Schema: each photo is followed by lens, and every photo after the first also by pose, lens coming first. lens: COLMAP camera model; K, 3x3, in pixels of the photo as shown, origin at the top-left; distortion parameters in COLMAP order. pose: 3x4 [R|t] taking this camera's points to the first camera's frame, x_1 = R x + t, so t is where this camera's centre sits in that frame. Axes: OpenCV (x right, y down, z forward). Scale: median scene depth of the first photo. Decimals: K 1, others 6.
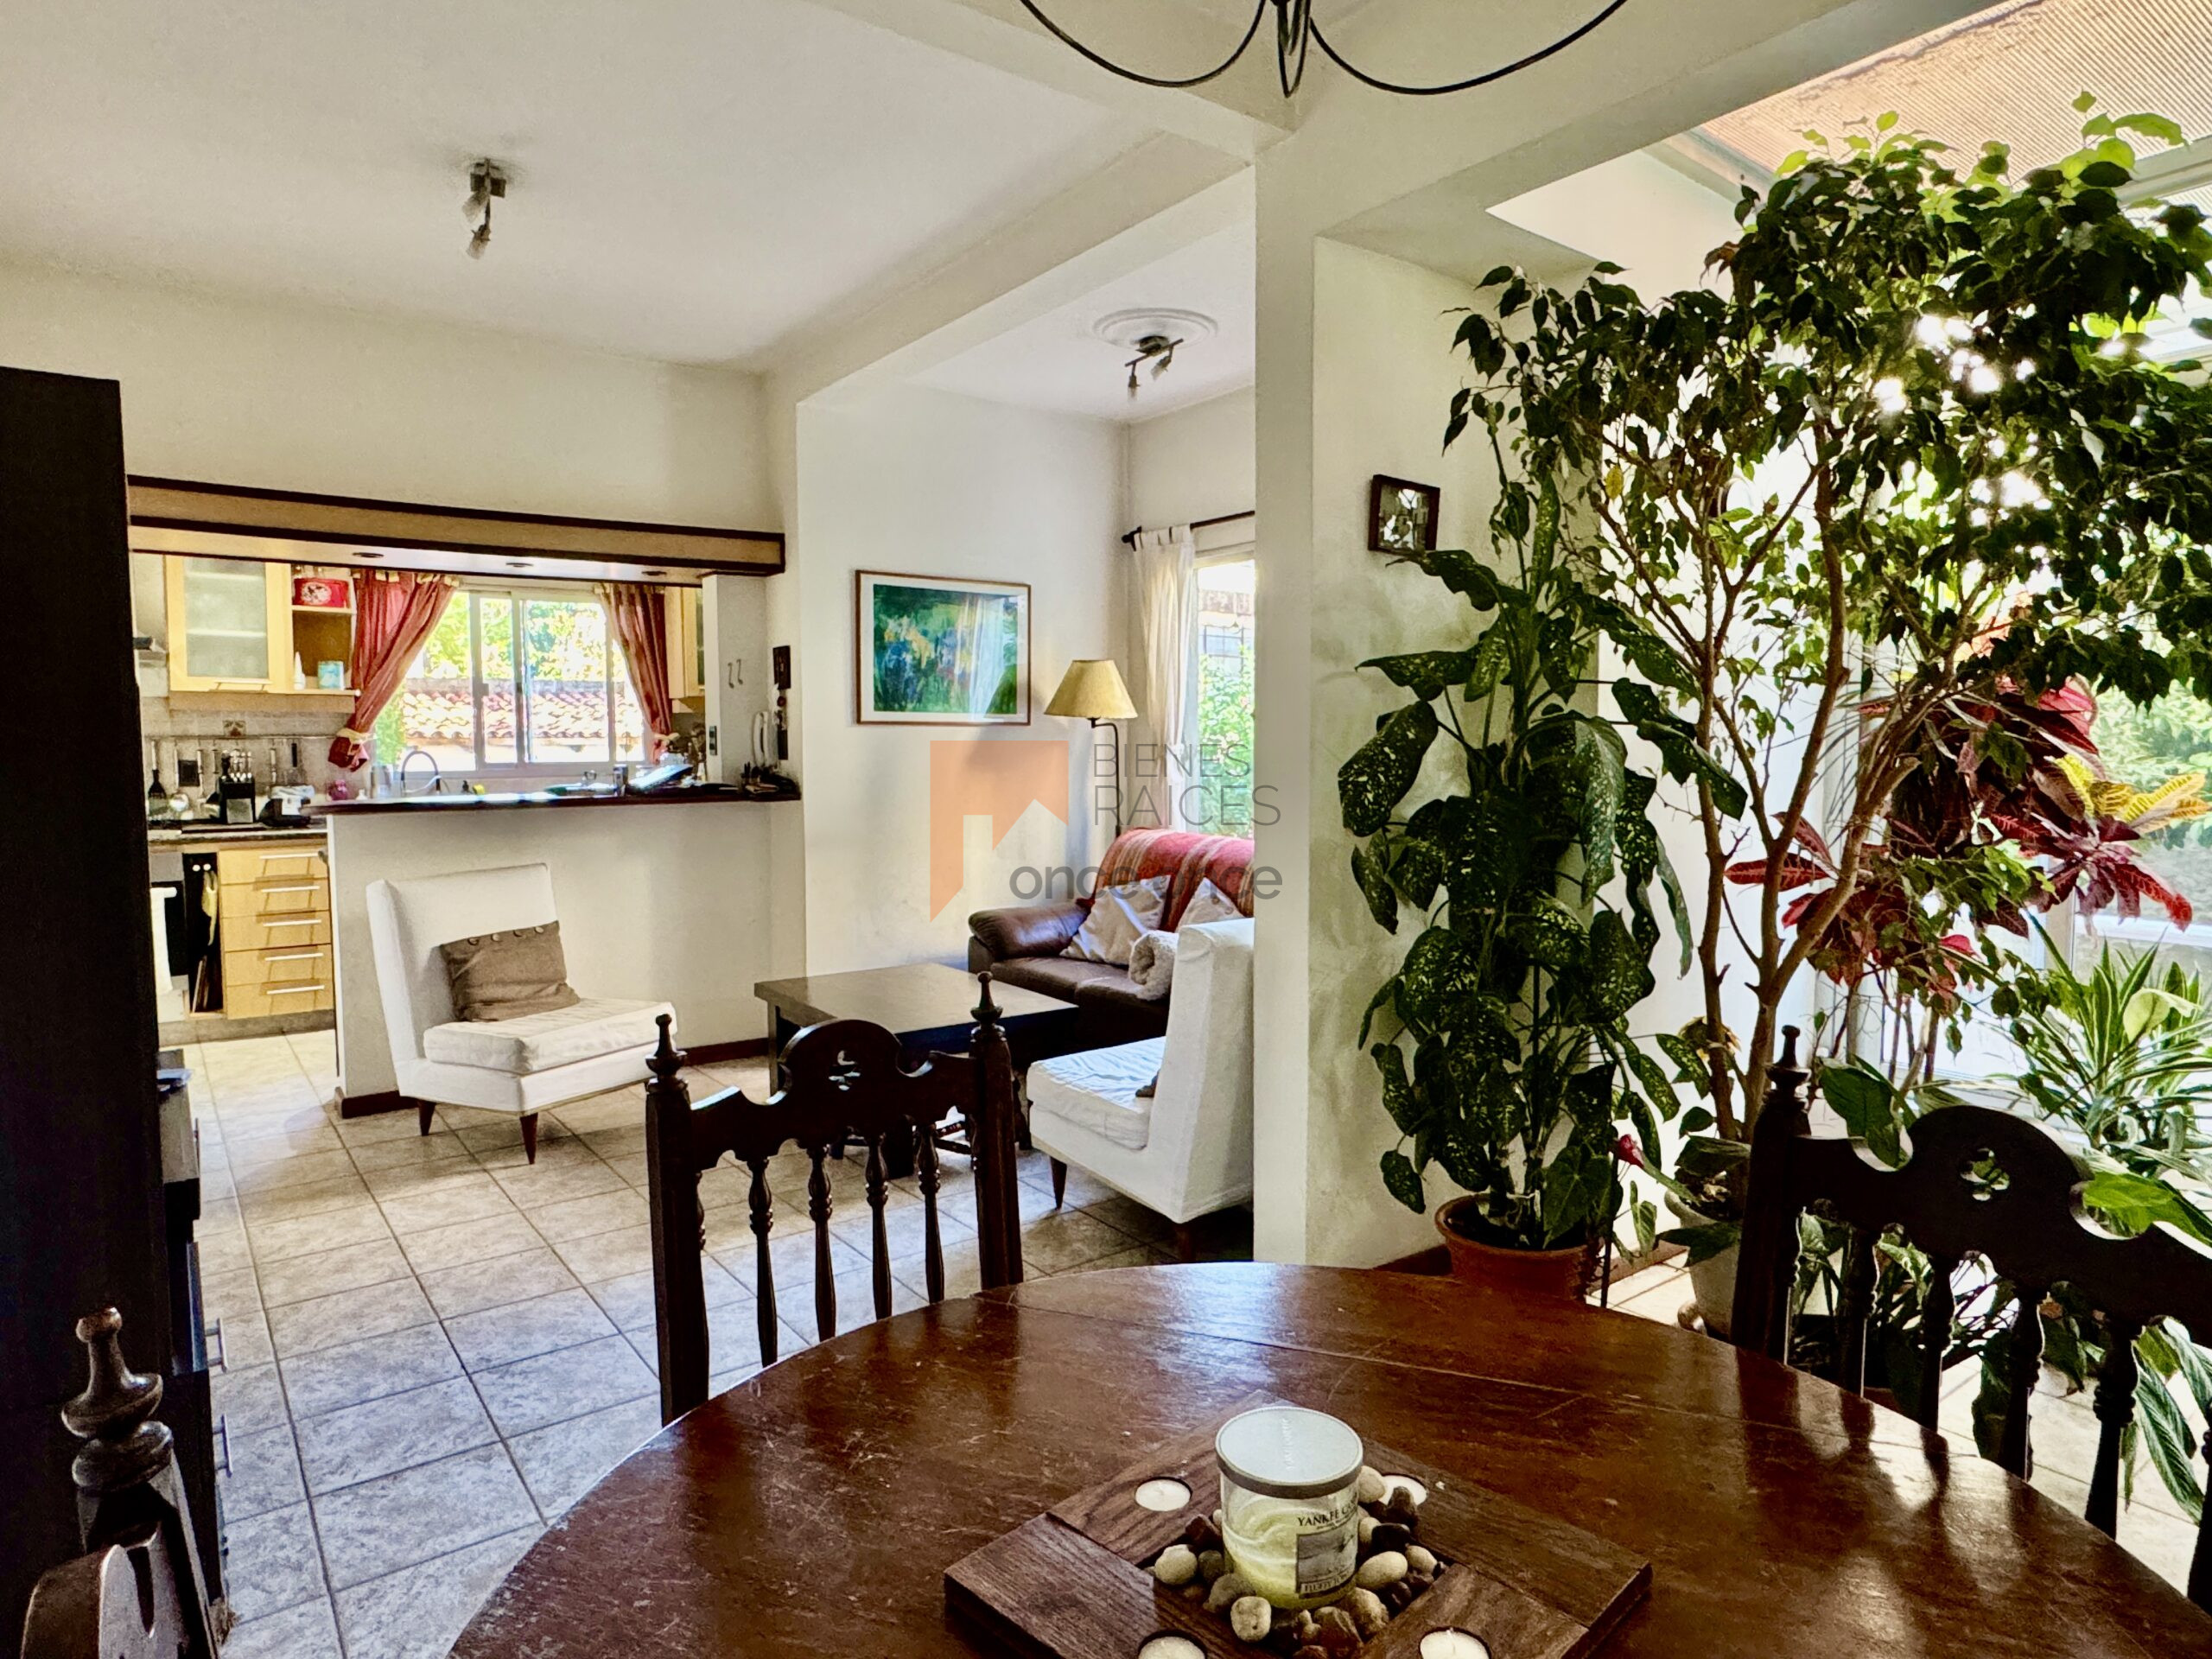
lens RADIAL K [[1281.6, 0, 1102.1], [0, 1281.6, 828.4], [0, 0, 1]] dist [-0.005480, -0.000445]
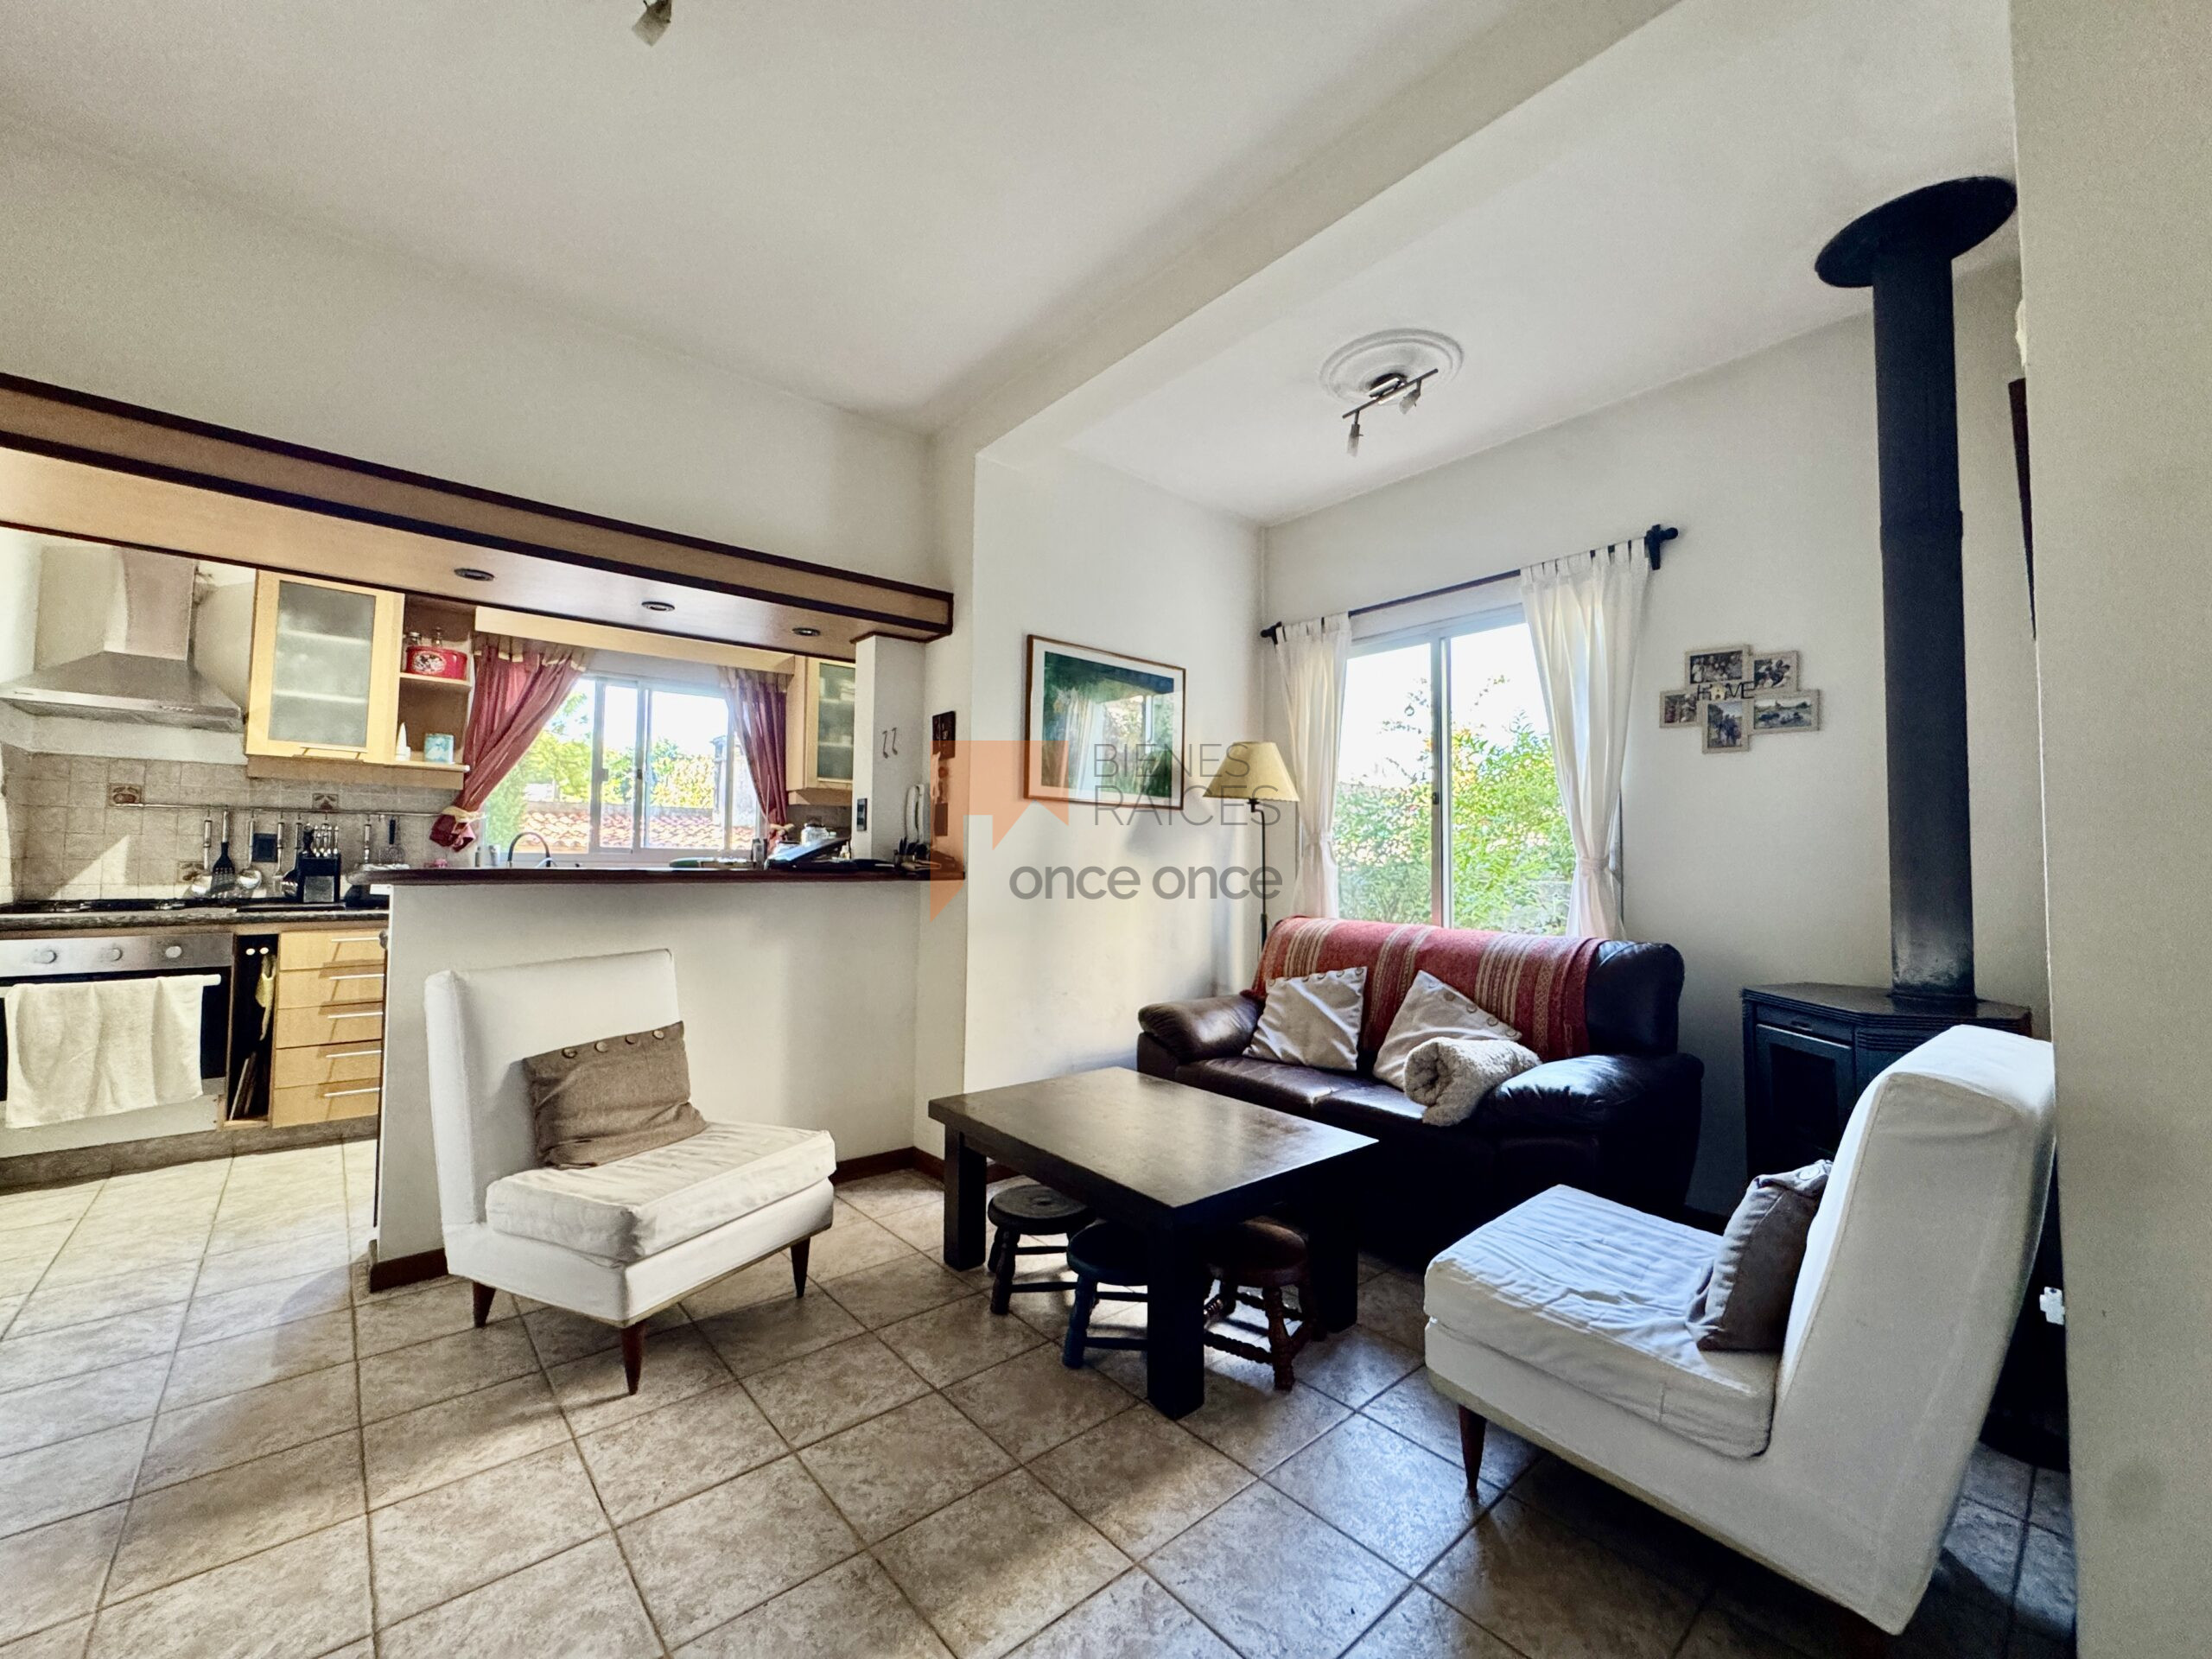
lens RADIAL K [[887.9, 0, 1107.8], [0, 887.9, 824.9], [0, 0, 1]] dist [-0.002359, -0.000007]
pose [[0.997188, 0.016377, 0.073125, -0.175327], [-0.007992, 0.993505, -0.113511, 0.009313], [-0.074509, 0.112607, 0.990842, 0.360565]]
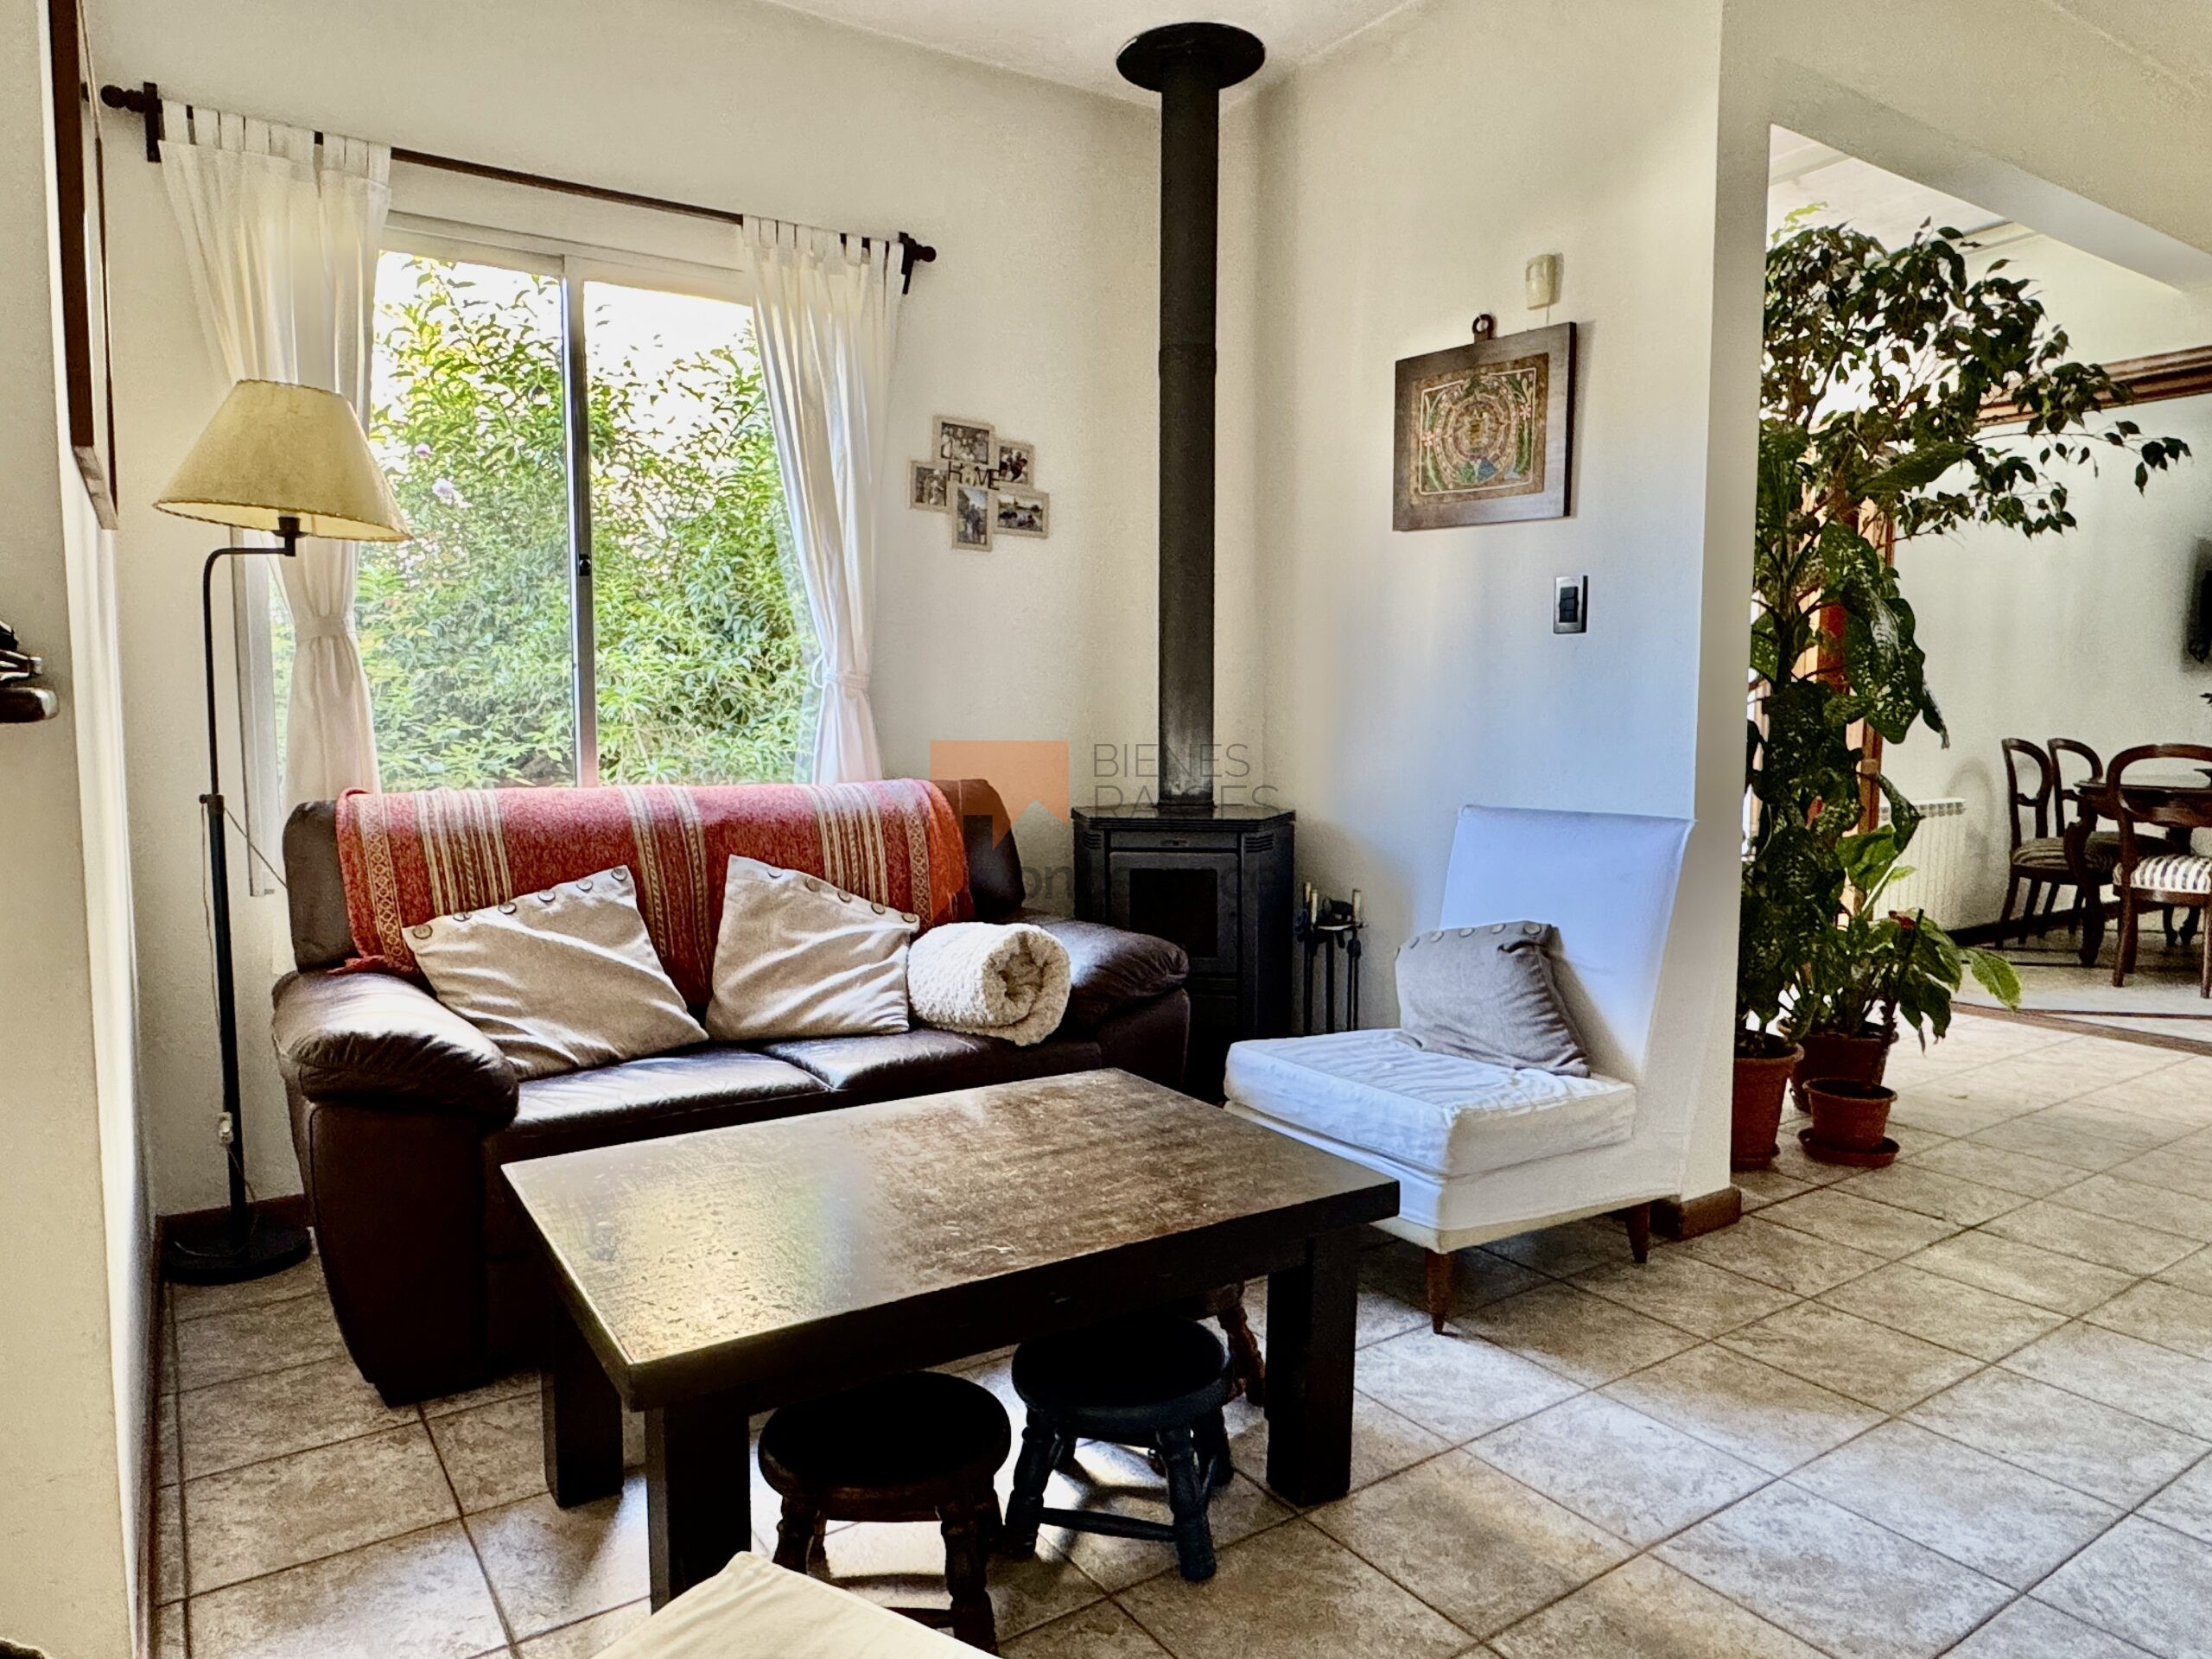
lens RADIAL K [[1390.7, 0, 1102.8], [0, 1390.7, 827.6], [0, 0, 1]] dist [-0.002007, -0.001717]
pose [[0.058494, -0.082381, 0.994883, -0.474357], [0.067441, 0.994639, 0.078396, -0.008228], [-0.996007, 0.062510, 0.063736, 0.753880]]
